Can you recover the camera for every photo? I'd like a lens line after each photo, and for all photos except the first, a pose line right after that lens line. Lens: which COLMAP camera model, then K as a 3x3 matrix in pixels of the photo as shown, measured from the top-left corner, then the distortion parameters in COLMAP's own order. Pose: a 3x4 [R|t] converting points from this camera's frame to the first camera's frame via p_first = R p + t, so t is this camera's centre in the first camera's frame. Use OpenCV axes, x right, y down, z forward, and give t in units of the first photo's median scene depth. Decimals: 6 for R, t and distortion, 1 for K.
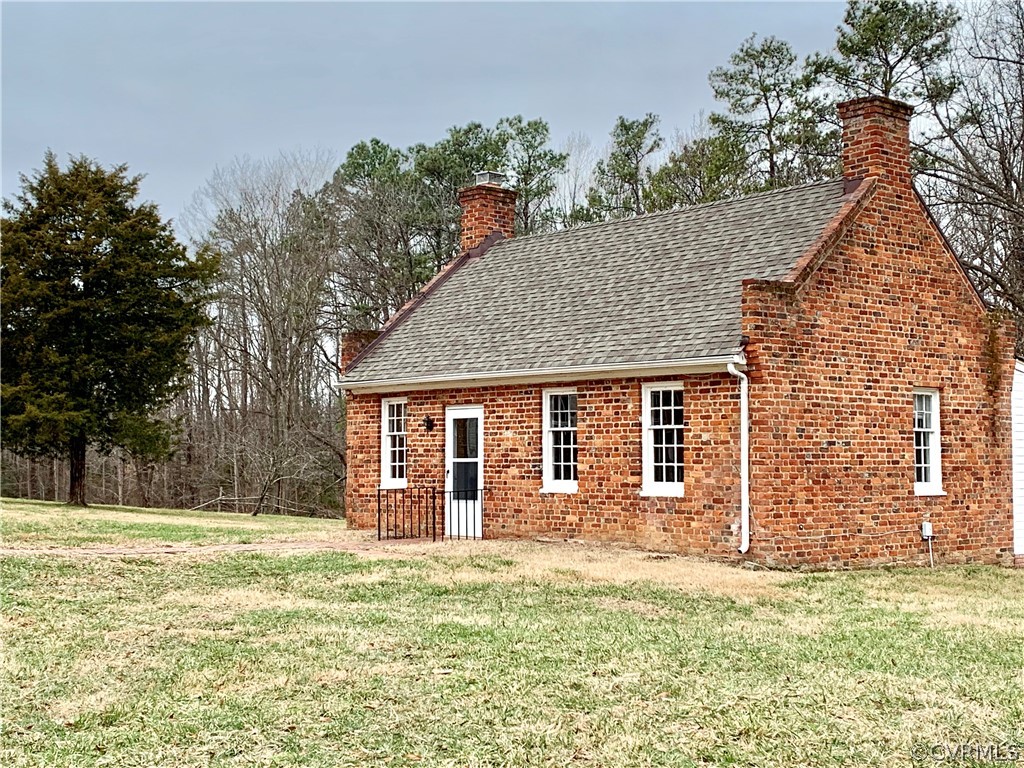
lens RADIAL K [[1367.4, 0, 511.4], [0, 1367.4, 382.9], [0, 0, 1]] dist [0.073490, 0.000000]
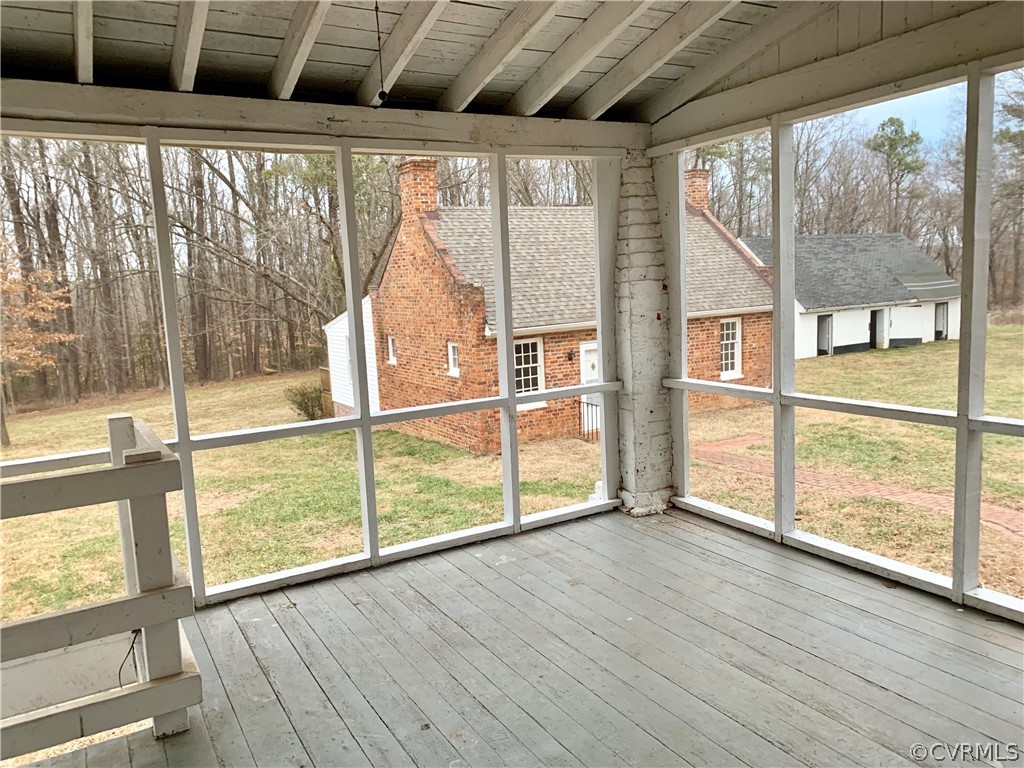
lens RADIAL K [[778.2, 0, 511.5], [0, 778.2, 384.2], [0, 0, 1]] dist [0.056556, 0.001567]
pose [[0.202313, -0.144807, 0.968556, -0.966117], [-0.004341, 0.988865, 0.148750, -0.066685], [-0.979311, -0.034299, 0.199432, 1.052914]]
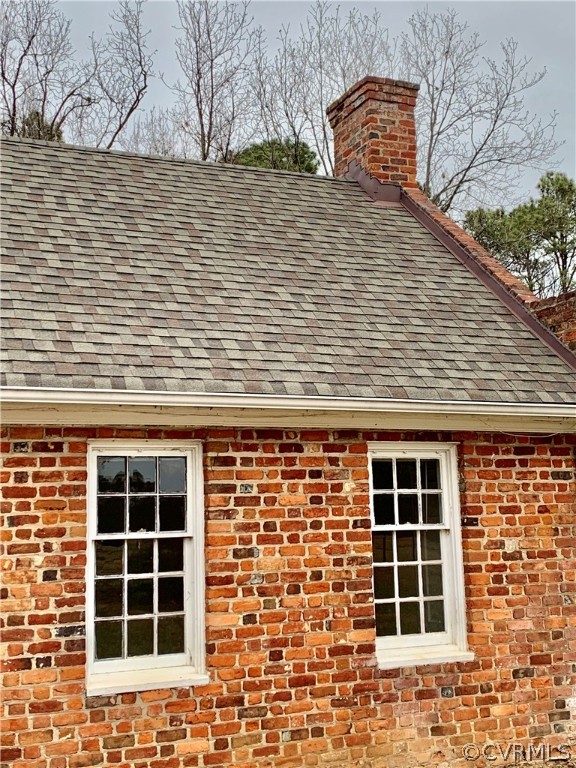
lens RADIAL K [[1025.5, 0, 289.0], [0, 1025.5, 382.7], [0, 0, 1]] dist [0.073490, 0.000000]
pose [[0.298645, 0.122134, 0.946517, -0.278727], [-0.025631, 0.992446, -0.119973, 0.024898], [-0.954020, 0.011569, 0.299519, 0.906077]]
